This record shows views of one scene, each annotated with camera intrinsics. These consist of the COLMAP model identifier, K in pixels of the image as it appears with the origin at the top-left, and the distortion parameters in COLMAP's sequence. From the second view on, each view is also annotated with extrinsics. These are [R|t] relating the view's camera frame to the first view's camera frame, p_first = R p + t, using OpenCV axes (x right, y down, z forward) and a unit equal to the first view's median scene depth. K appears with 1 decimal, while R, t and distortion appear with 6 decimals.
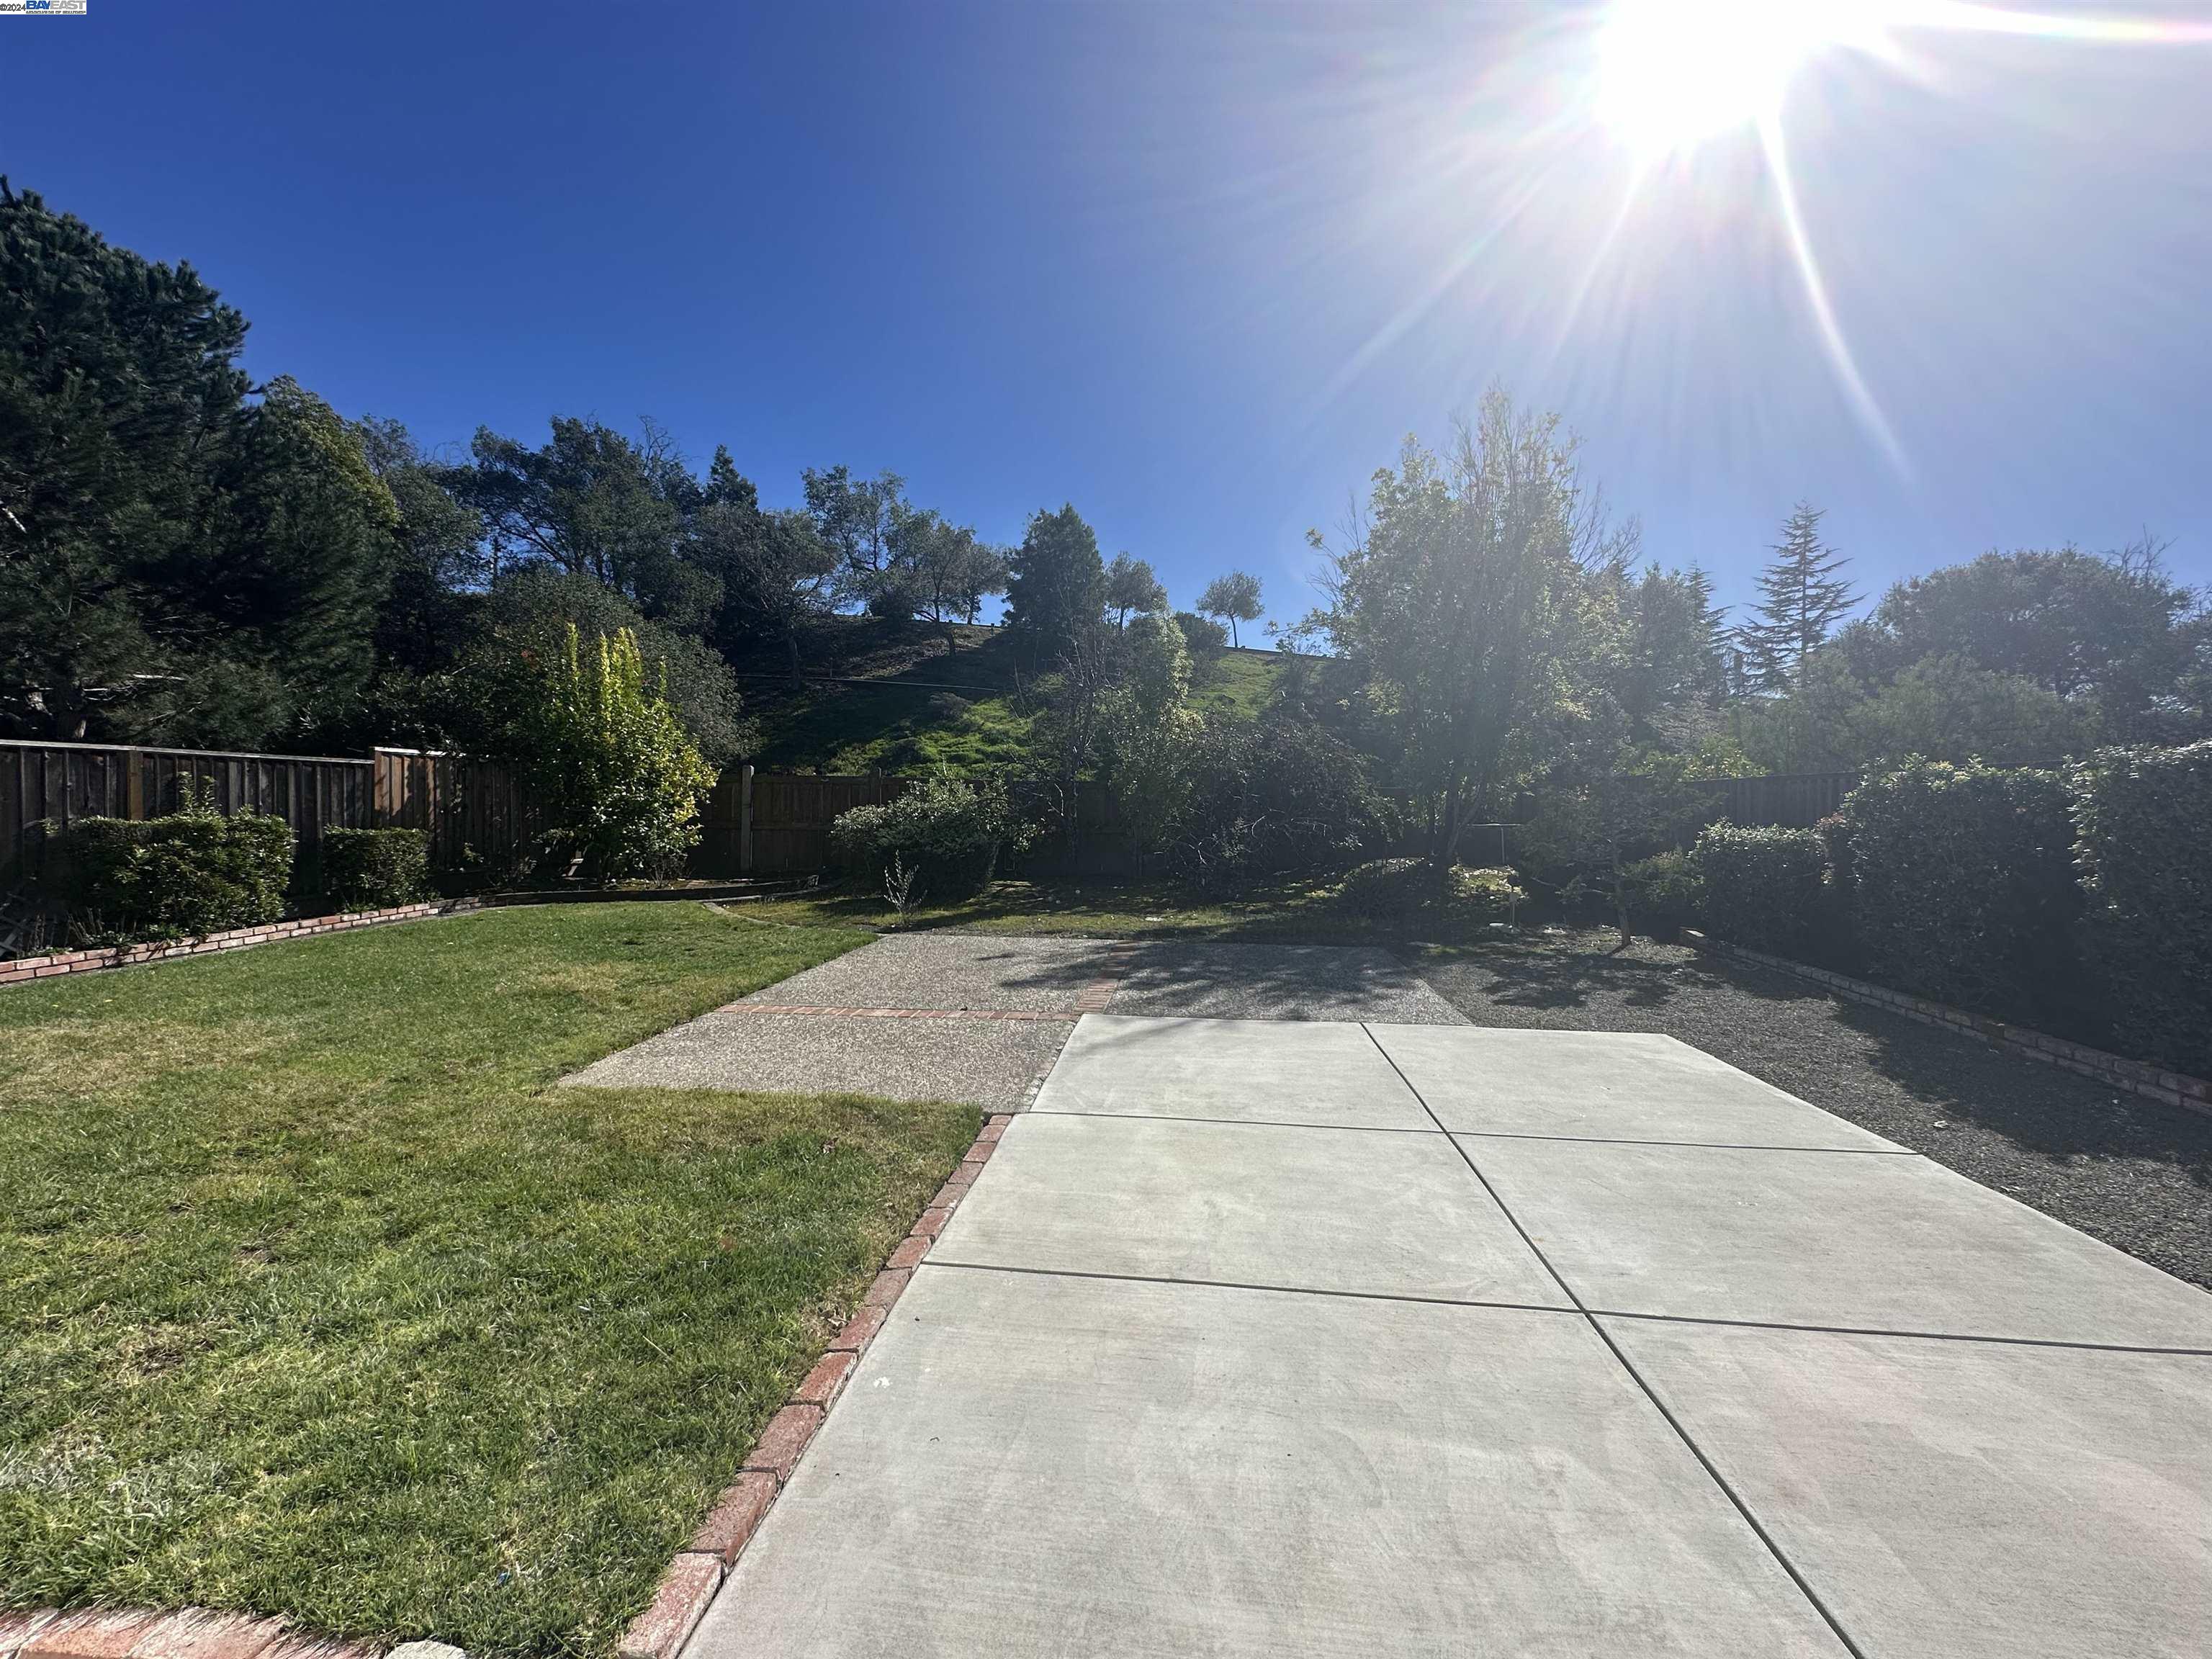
lens RADIAL K [[886.9, 0, 1107.0], [0, 886.9, 829.1], [0, 0, 1]] dist [-0.003216, 0.001221]
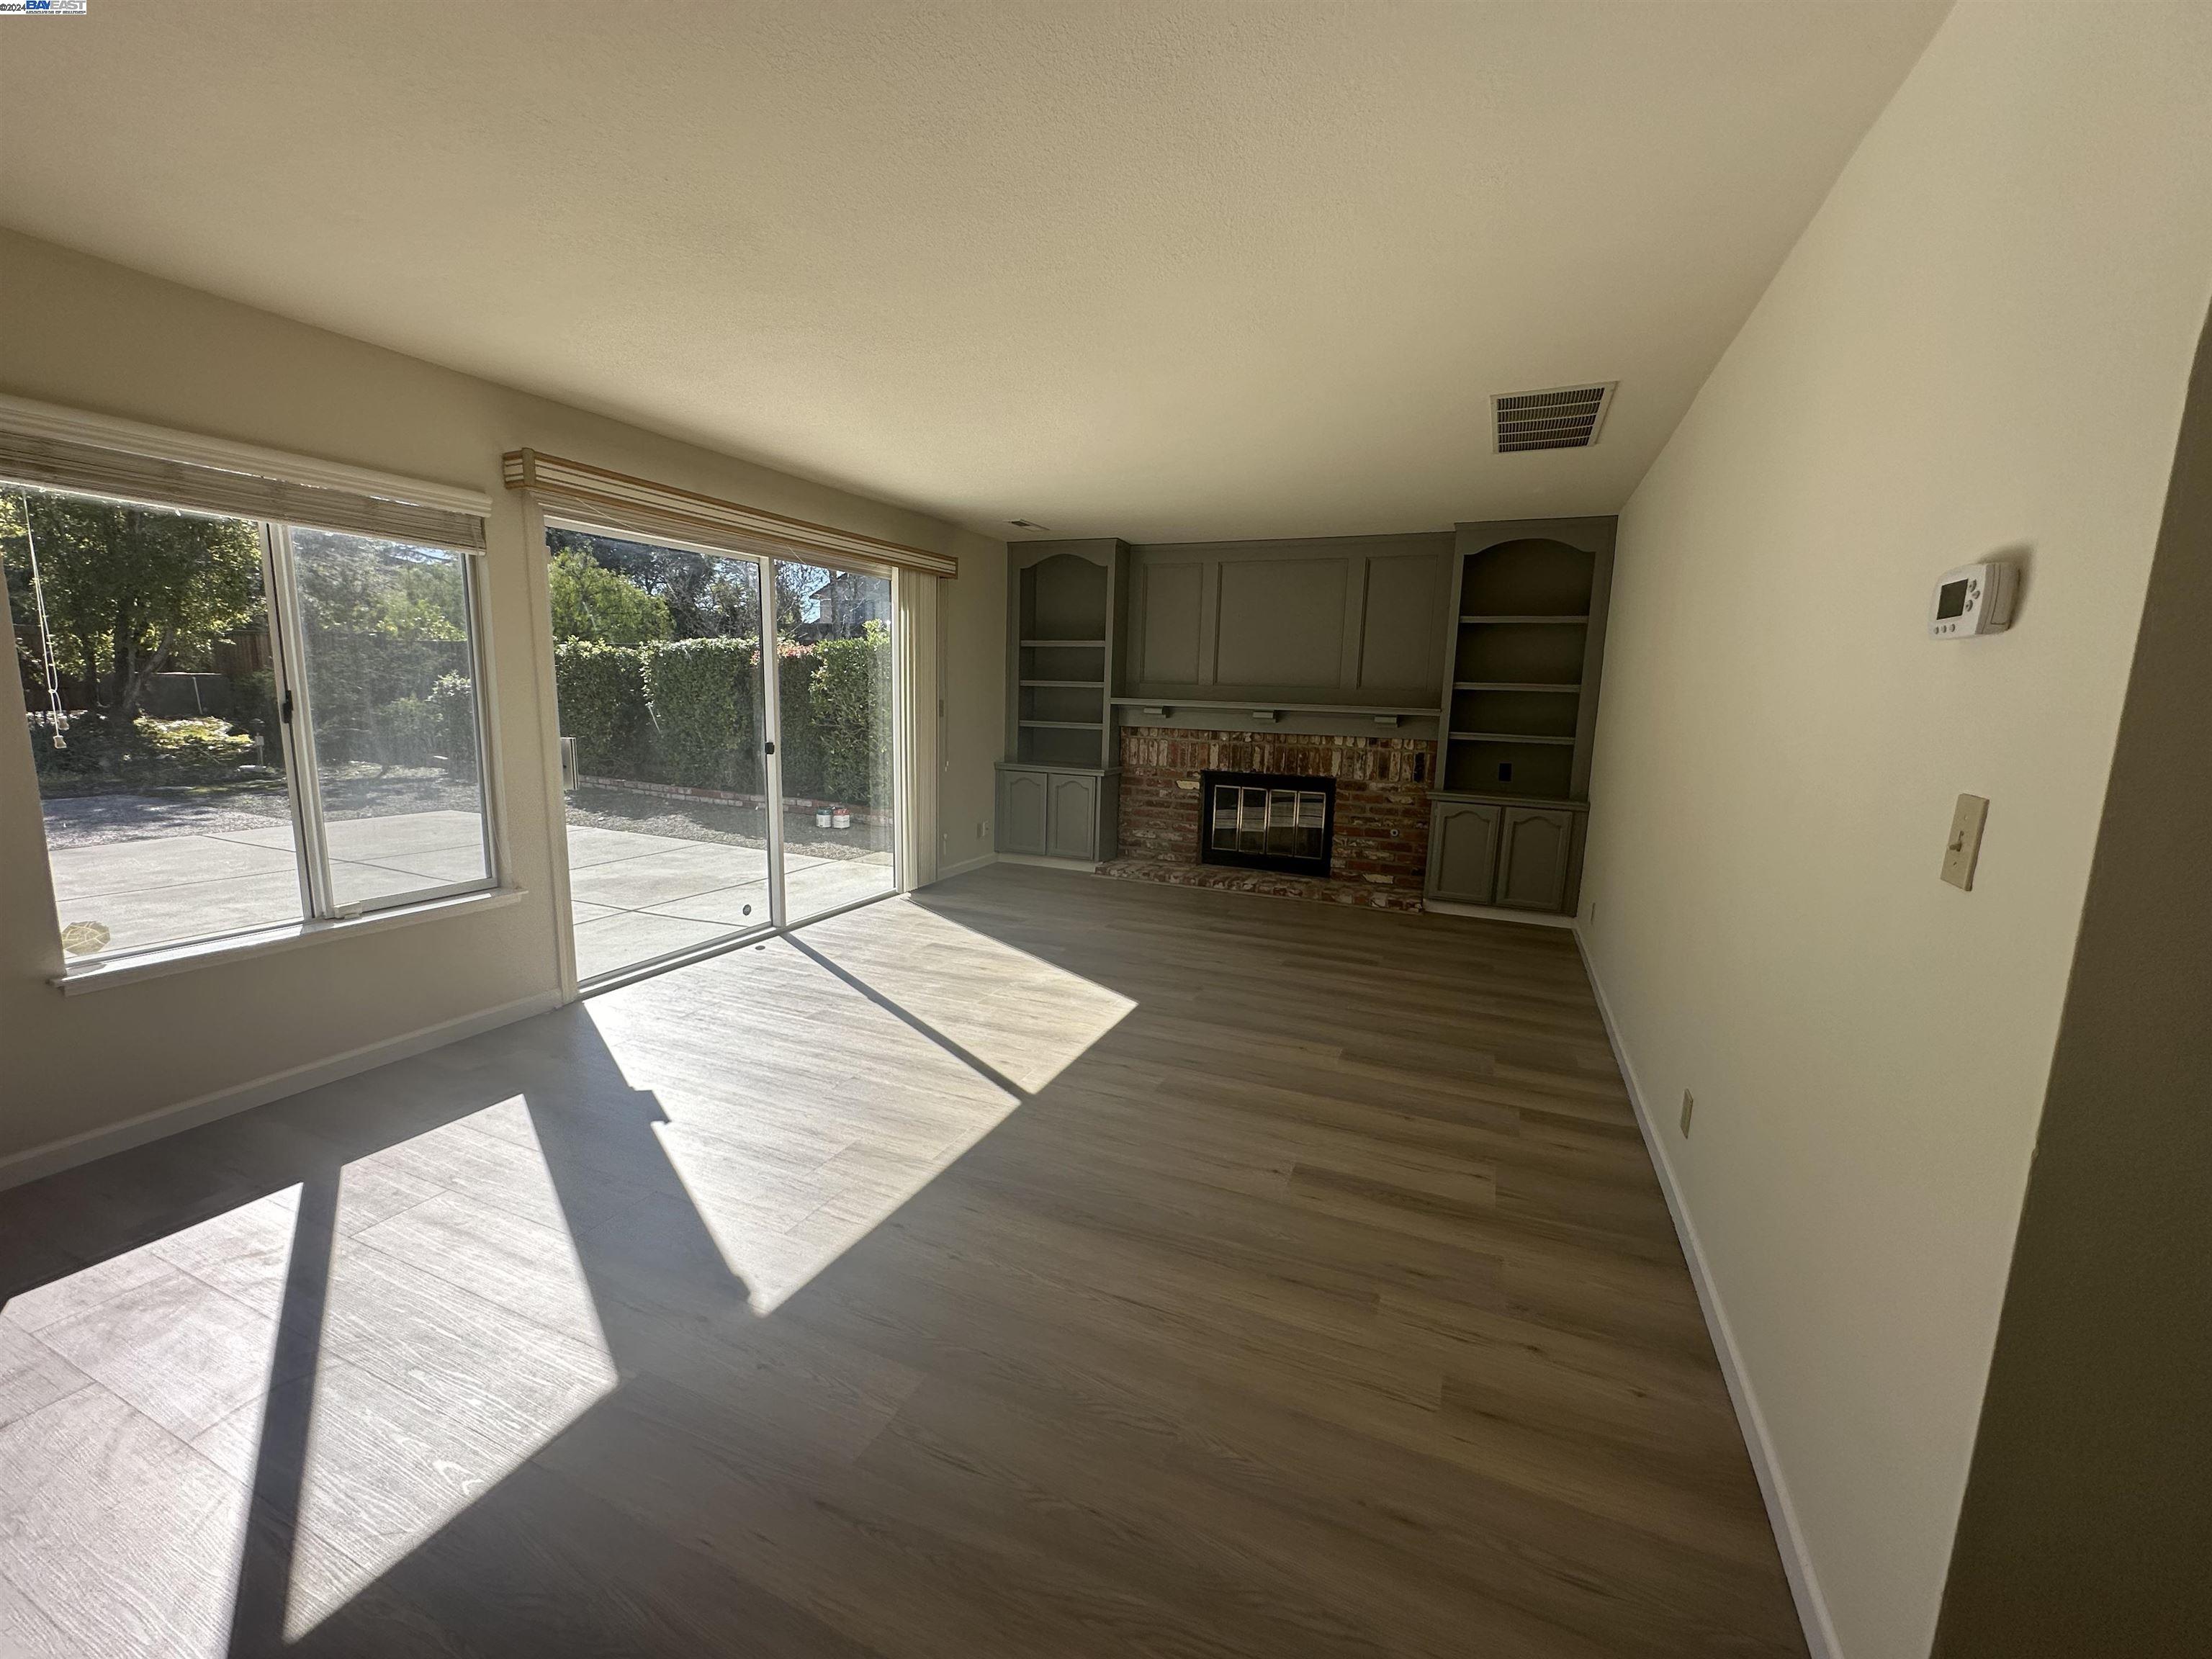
lens RADIAL K [[886.9, 0, 1107.0], [0, 886.9, 829.1], [0, 0, 1]] dist [-0.003216, 0.001221]
pose [[0.282082, -0.143384, 0.948615, -0.372927], [-0.009085, 0.988325, 0.152088, 0.012266], [-0.959347, -0.051520, 0.277486, -0.382855]]
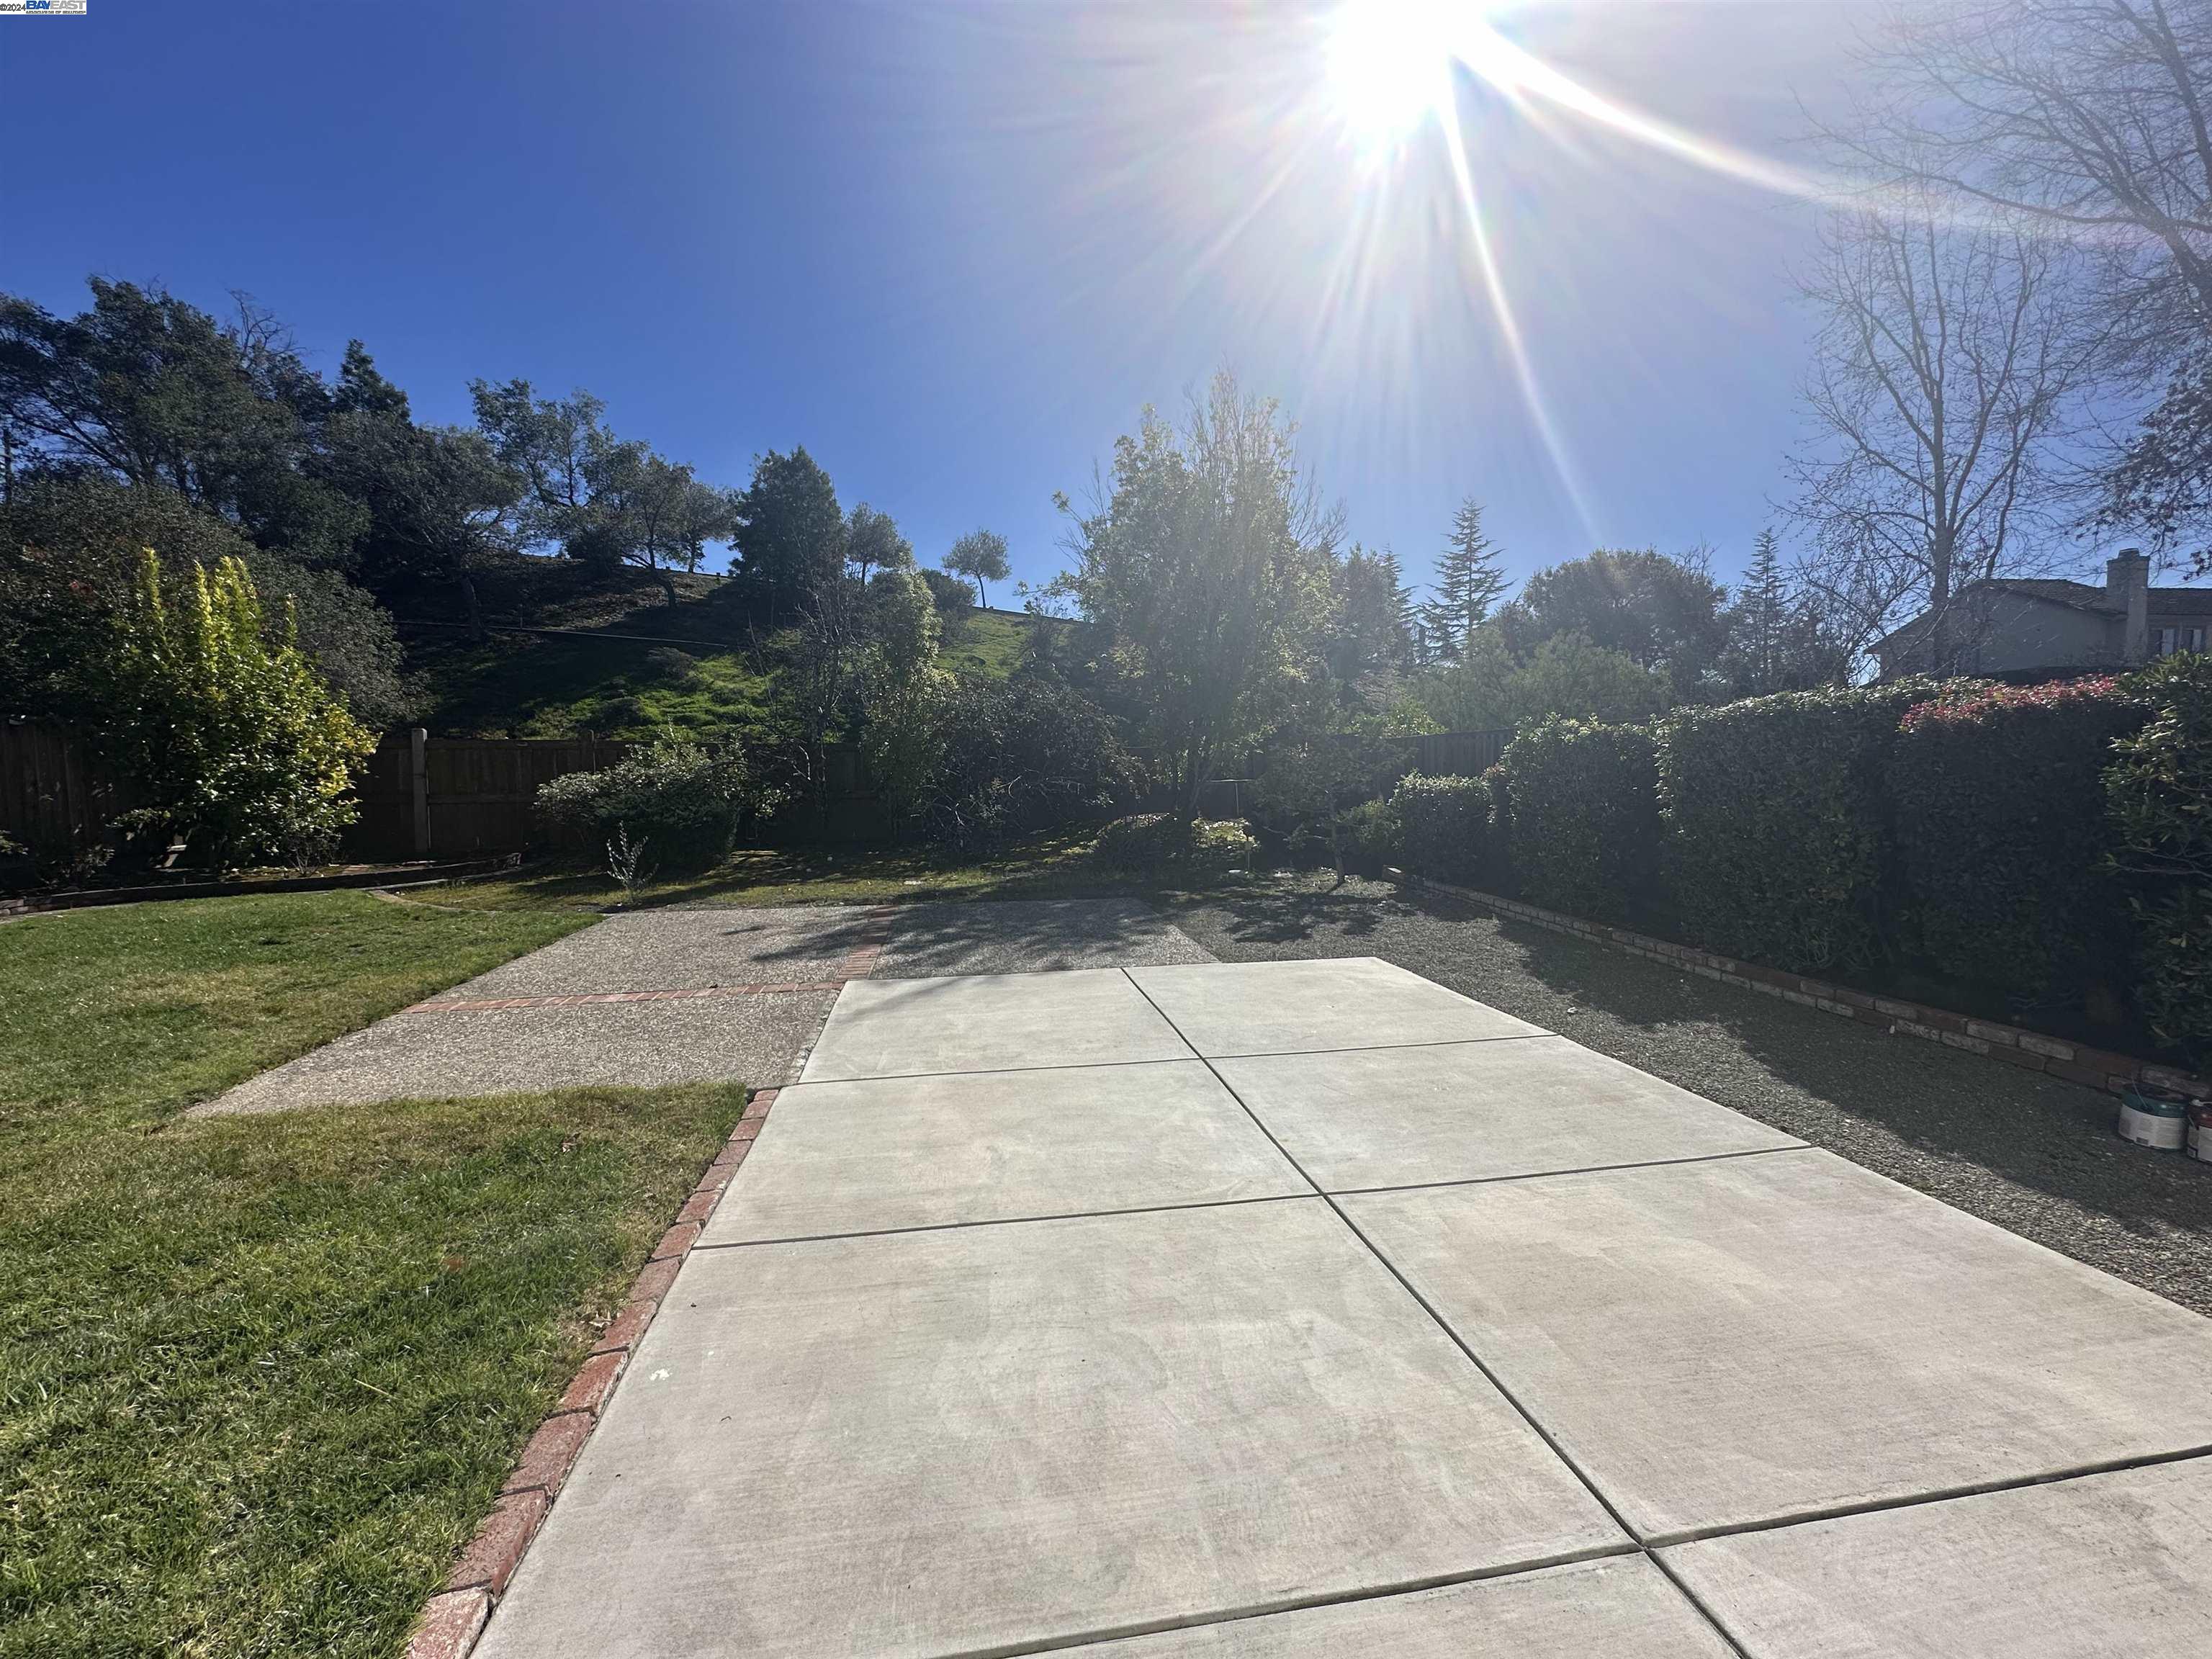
lens RADIAL K [[886.9, 0, 1107.0], [0, 886.9, 829.1], [0, 0, 1]] dist [-0.003216, 0.001221]
pose [[0.961252, -0.034807, 0.273467, -0.010263], [0.023299, 0.998705, 0.045218, 0.003740], [-0.274686, -0.037095, 0.960818, -0.004843]]
